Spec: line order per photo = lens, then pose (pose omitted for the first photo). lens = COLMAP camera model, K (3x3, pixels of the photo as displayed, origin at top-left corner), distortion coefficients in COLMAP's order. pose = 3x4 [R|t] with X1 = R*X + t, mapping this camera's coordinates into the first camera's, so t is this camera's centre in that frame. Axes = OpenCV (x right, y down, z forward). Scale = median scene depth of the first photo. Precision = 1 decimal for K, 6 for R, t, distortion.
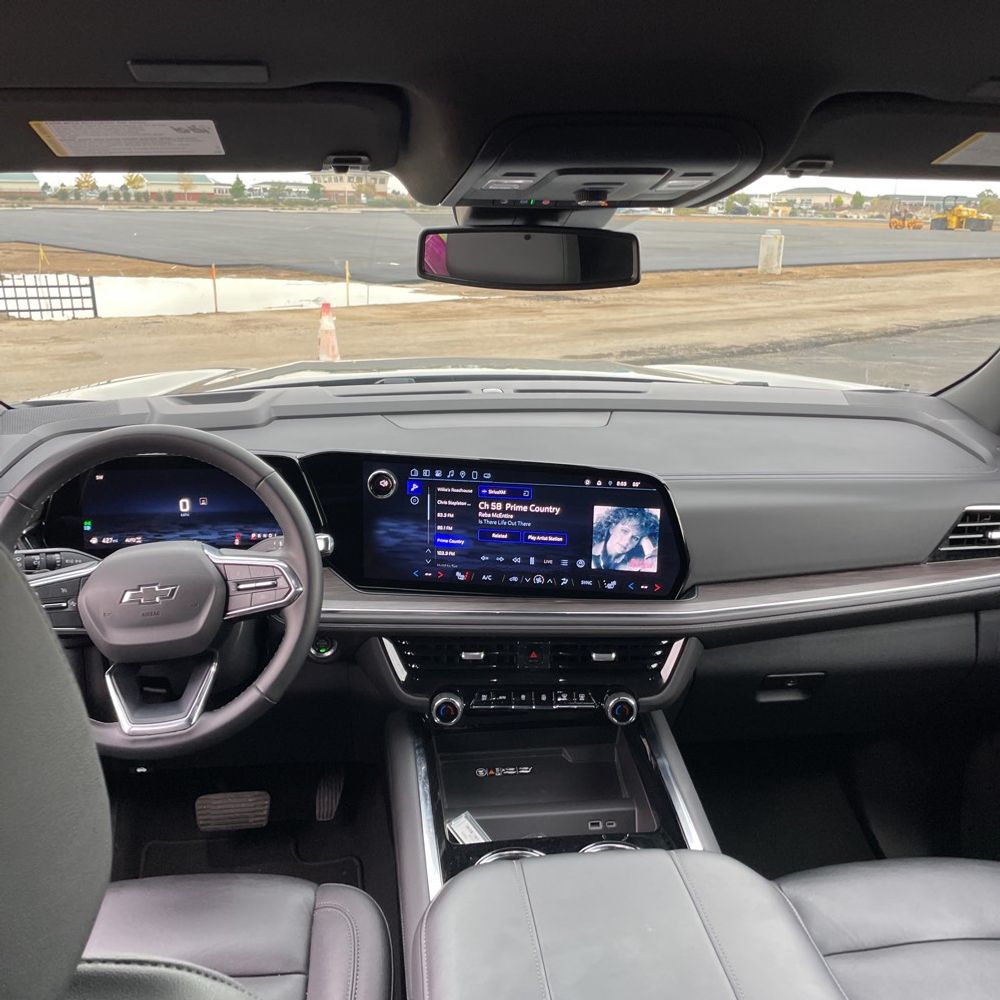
lens RADIAL K [[1019.4, 0, 517.3], [0, 1019.4, 486.1], [0, 0, 1]] dist [0.118776, -0.206784]
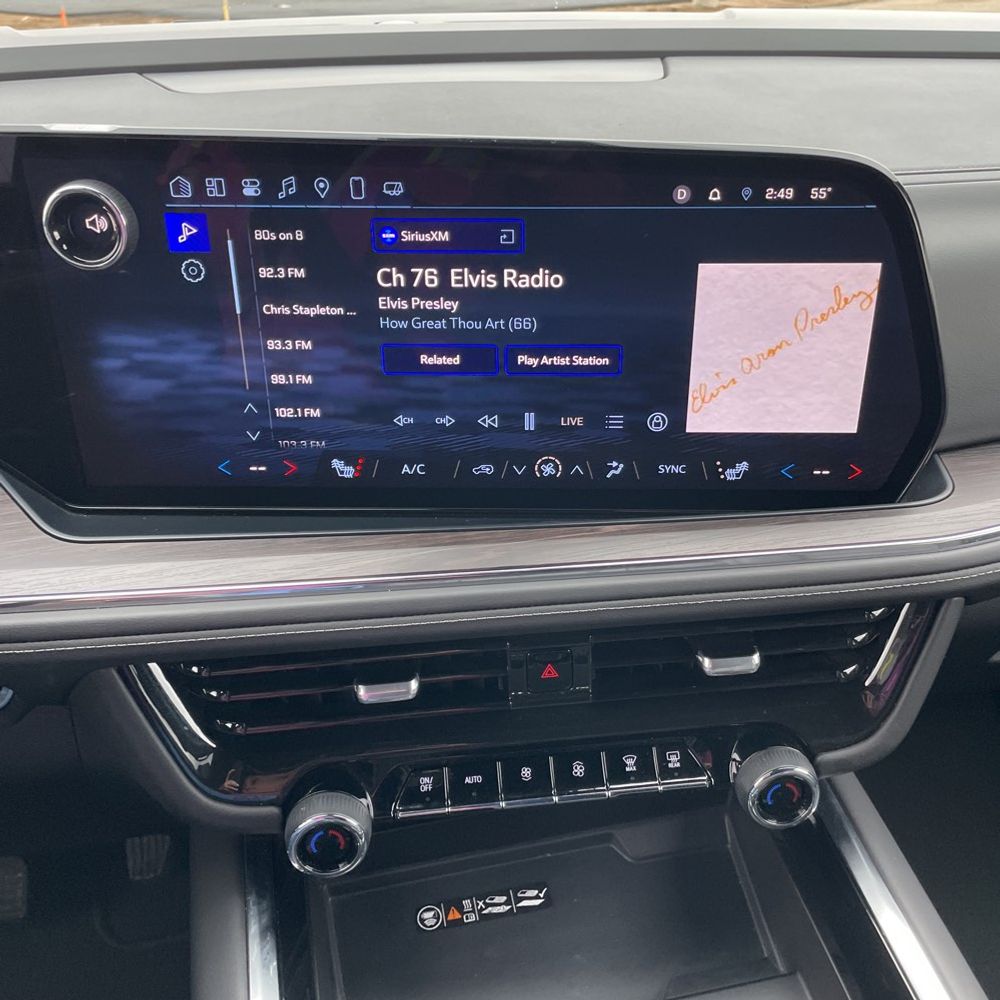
lens RADIAL K [[1019.4, 0, 517.3], [0, 1019.4, 486.1], [0, 0, 1]] dist [0.118776, -0.206784]
pose [[0.996458, -0.058714, 0.060197, -0.014362], [0.044539, 0.975726, 0.214420, 0.015311], [-0.071326, -0.210979, 0.974885, 0.627564]]
